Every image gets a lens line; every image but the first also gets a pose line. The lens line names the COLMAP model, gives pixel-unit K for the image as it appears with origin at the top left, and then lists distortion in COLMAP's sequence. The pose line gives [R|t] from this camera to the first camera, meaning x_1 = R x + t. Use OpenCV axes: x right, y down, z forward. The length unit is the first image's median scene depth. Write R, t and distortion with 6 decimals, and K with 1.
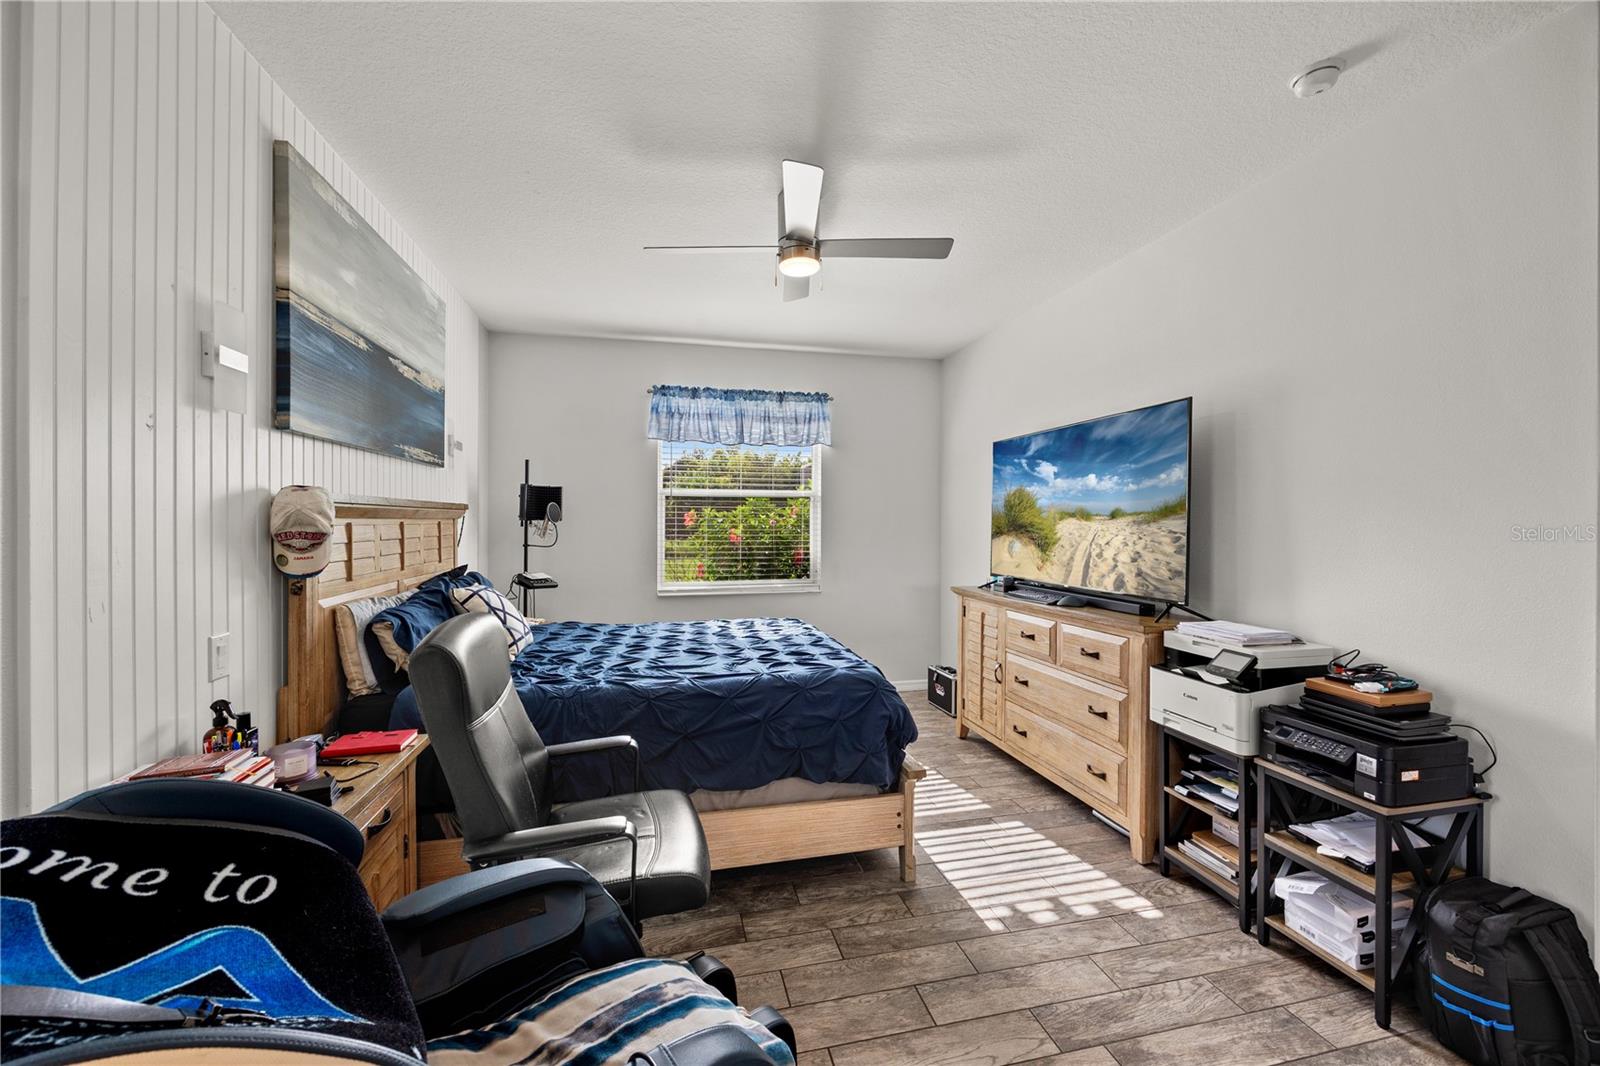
lens RADIAL K [[621.4, 0, 801.1], [0, 621.4, 523.8], [0, 0, 1]] dist [-0.000166, 0.000004]
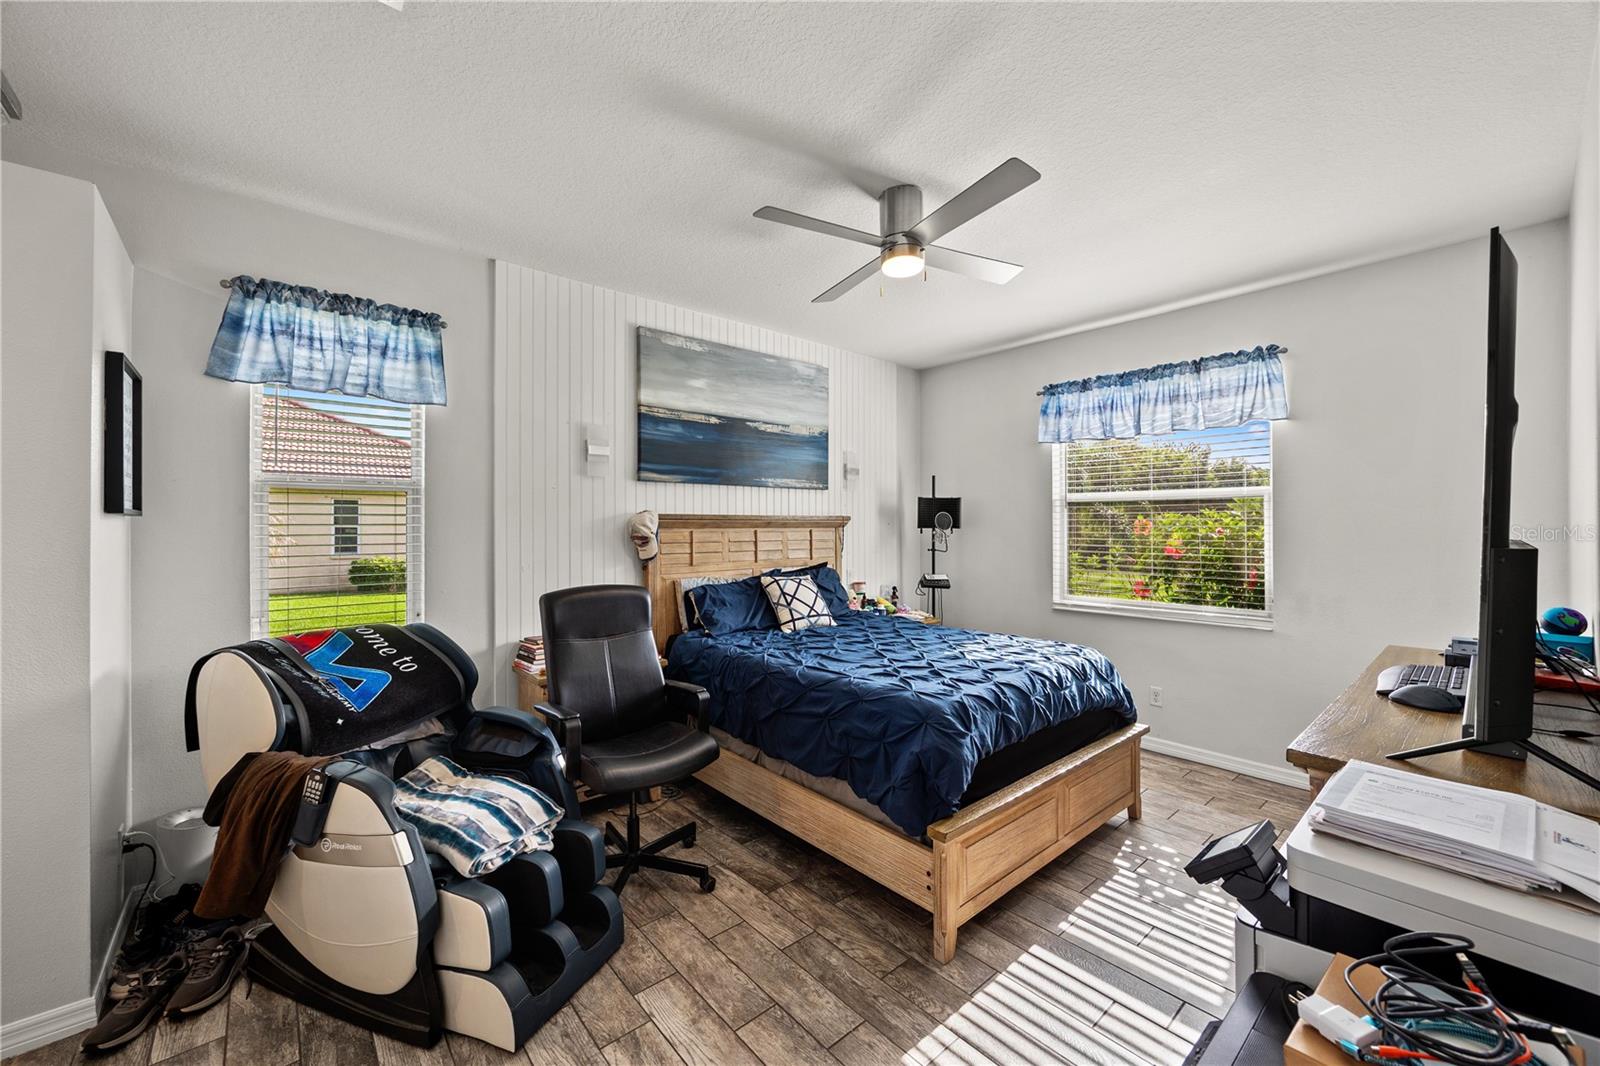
lens RADIAL K [[621.4, 0, 801.1], [0, 621.4, 523.8], [0, 0, 1]] dist [-0.000166, 0.000004]
pose [[0.474812, -0.004743, -0.880074, 0.457697], [-0.003263, 0.999969, -0.007150, -0.004707], [0.880081, 0.006266, 0.474782, 0.239609]]
